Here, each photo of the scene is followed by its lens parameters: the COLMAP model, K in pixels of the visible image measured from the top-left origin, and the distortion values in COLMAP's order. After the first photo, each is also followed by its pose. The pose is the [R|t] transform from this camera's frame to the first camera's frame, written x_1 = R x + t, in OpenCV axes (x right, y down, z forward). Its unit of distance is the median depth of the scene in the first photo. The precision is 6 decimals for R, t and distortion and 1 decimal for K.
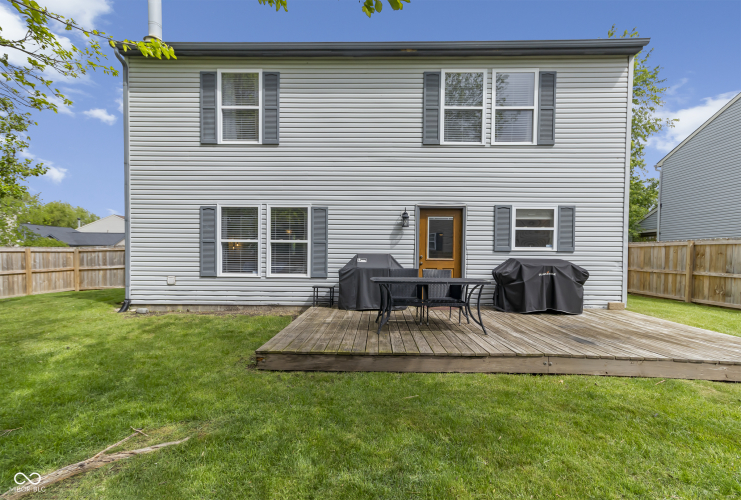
lens RADIAL K [[350.1, 0, 369.7], [0, 350.1, 266.6], [0, 0, 1]] dist [0.003945, 0.000496]
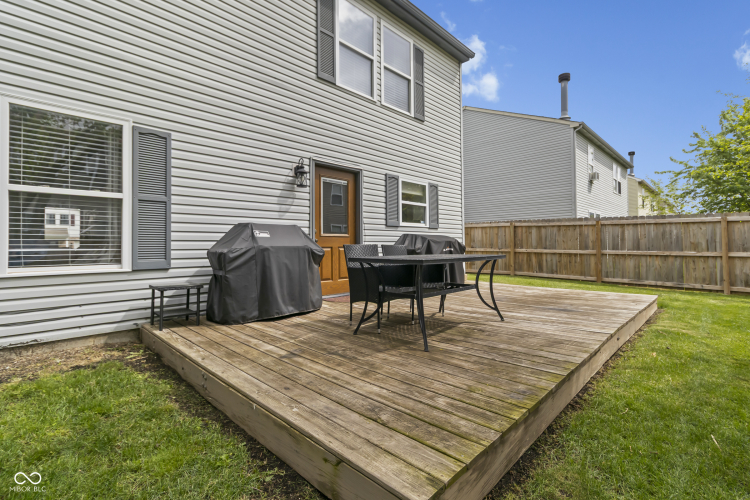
lens RADIAL K [[345.1, 0, 375.8], [0, 345.1, 242.9], [0, 0, 1]] dist [0.000240, 0.000392]
pose [[0.682031, -0.009407, 0.731263, -0.290609], [0.036986, 0.999081, -0.021645, 0.015519], [-0.730387, 0.041809, 0.681752, 0.431729]]
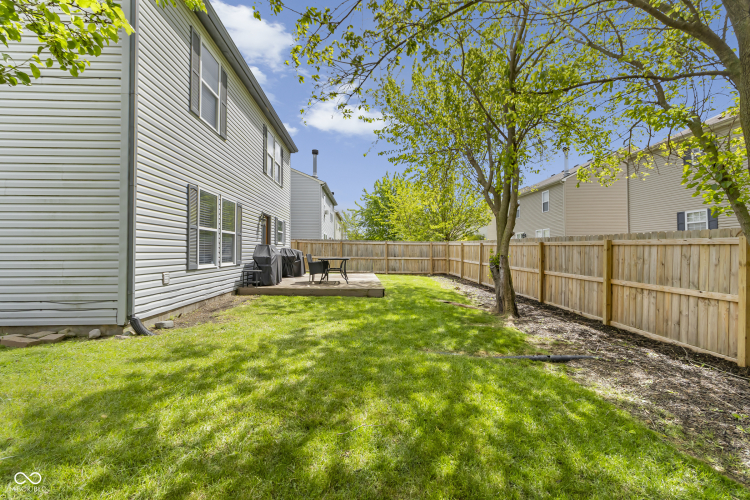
lens RADIAL K [[345.1, 0, 375.8], [0, 345.1, 242.9], [0, 0, 1]] dist [0.000240, 0.000392]
pose [[-0.073512, 0.016344, 0.997160, -1.332872], [0.029128, 0.999474, -0.014234, -0.011447], [-0.996869, 0.027999, -0.073949, 0.635555]]
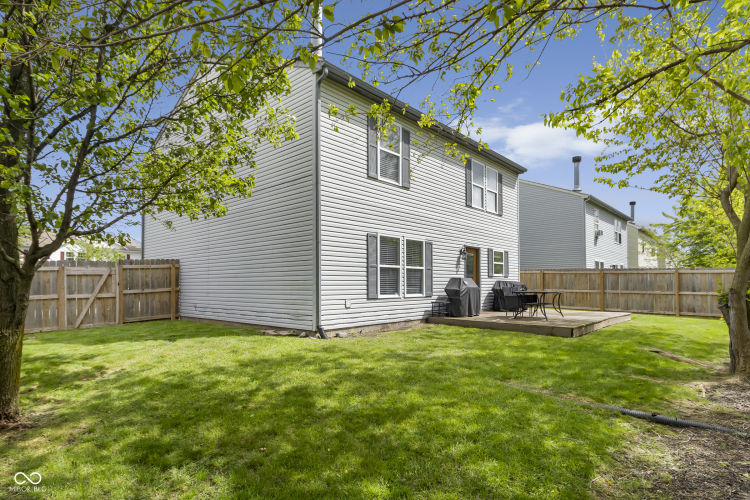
lens RADIAL K [[401.3, 0, 349.6], [0, 401.3, 281.6], [0, 0, 1]] dist [0.001752, 0.000696]
pose [[0.674224, -0.005581, 0.738506, -1.448912], [0.031657, 0.999271, -0.021351, -0.000240], [-0.737848, 0.037774, 0.673909, 0.218539]]
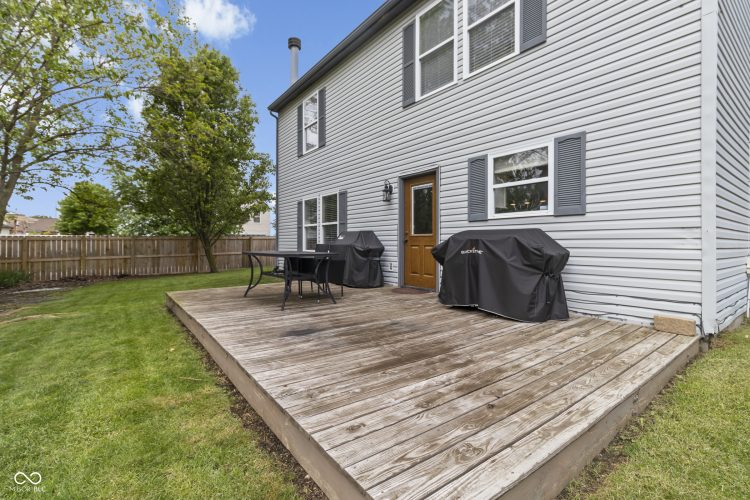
lens RADIAL K [[345.1, 0, 375.8], [0, 345.1, 242.9], [0, 0, 1]] dist [0.000240, 0.000392]
pose [[0.622831, -0.009933, -0.782294, 0.790631], [-0.020423, 0.999372, -0.028950, 0.024695], [0.782090, 0.034008, 0.622237, 0.401001]]
